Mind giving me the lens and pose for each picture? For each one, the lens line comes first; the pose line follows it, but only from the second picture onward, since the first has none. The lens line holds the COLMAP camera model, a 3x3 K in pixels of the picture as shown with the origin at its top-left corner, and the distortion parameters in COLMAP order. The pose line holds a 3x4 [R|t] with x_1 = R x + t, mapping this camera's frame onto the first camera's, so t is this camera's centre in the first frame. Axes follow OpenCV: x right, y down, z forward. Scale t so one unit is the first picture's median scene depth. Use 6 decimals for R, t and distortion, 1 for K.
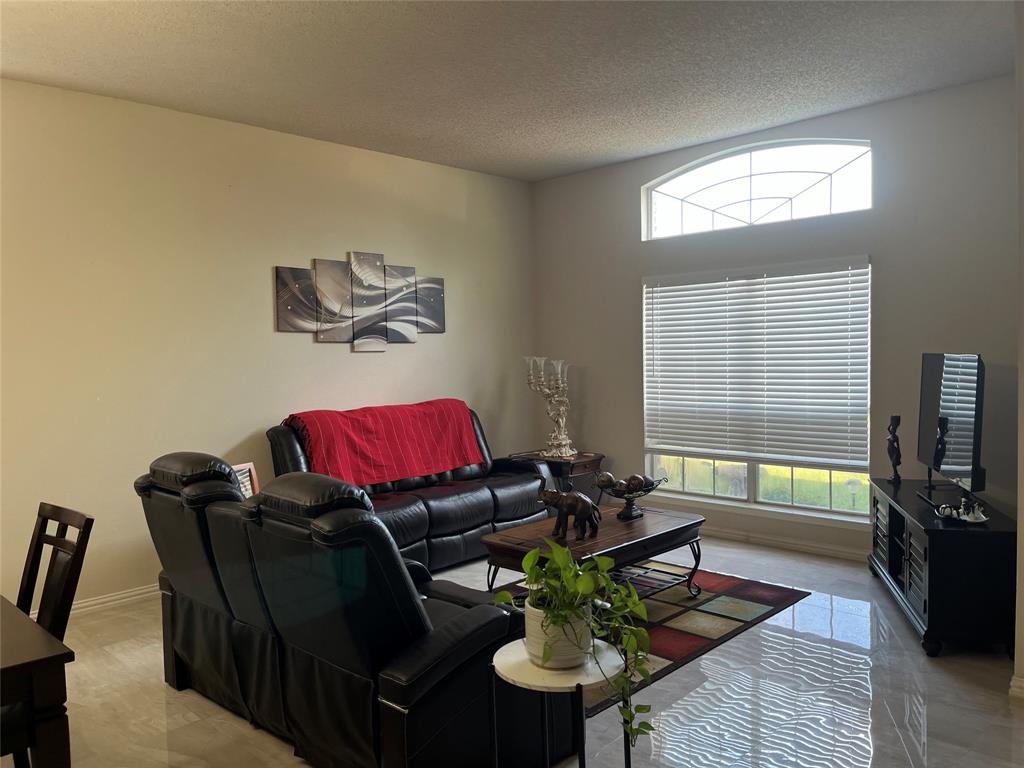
lens RADIAL K [[778.0, 0, 511.9], [0, 778.0, 389.6], [0, 0, 1]] dist [0.063305, -0.095491]
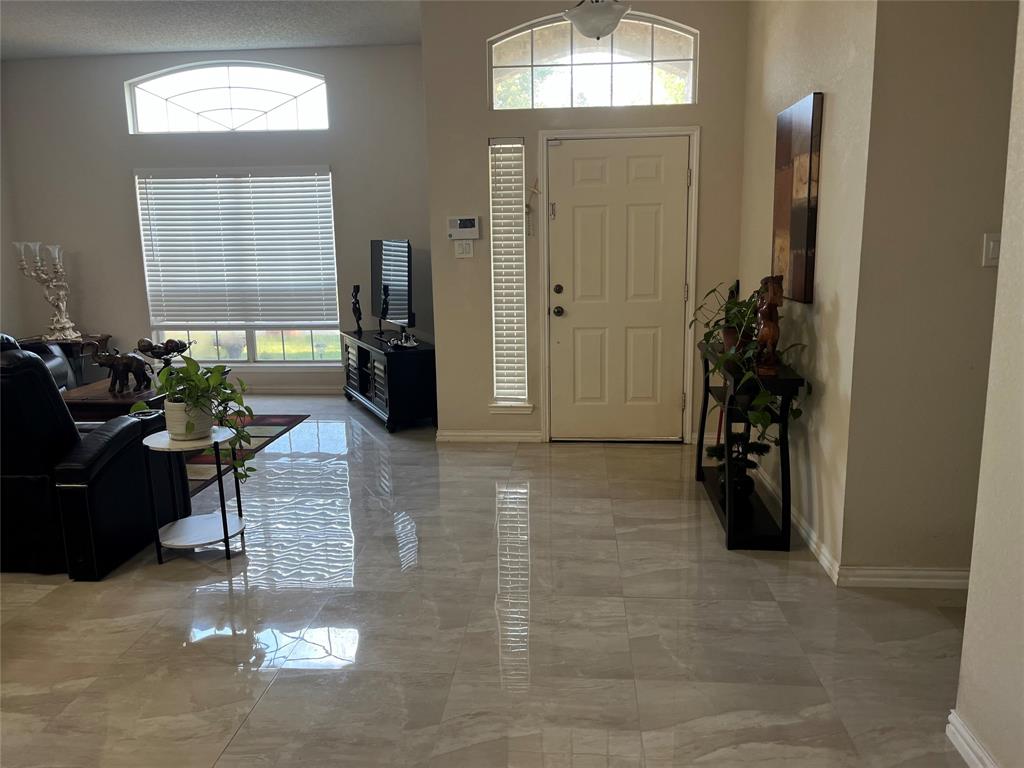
lens RADIAL K [[778.0, 0, 511.9], [0, 778.0, 389.6], [0, 0, 1]] dist [0.063305, -0.095491]
pose [[0.770750, -0.112715, 0.627088, -0.166864], [0.028885, 0.989397, 0.142335, 0.022979], [-0.636482, -0.091591, 0.765834, -0.228954]]
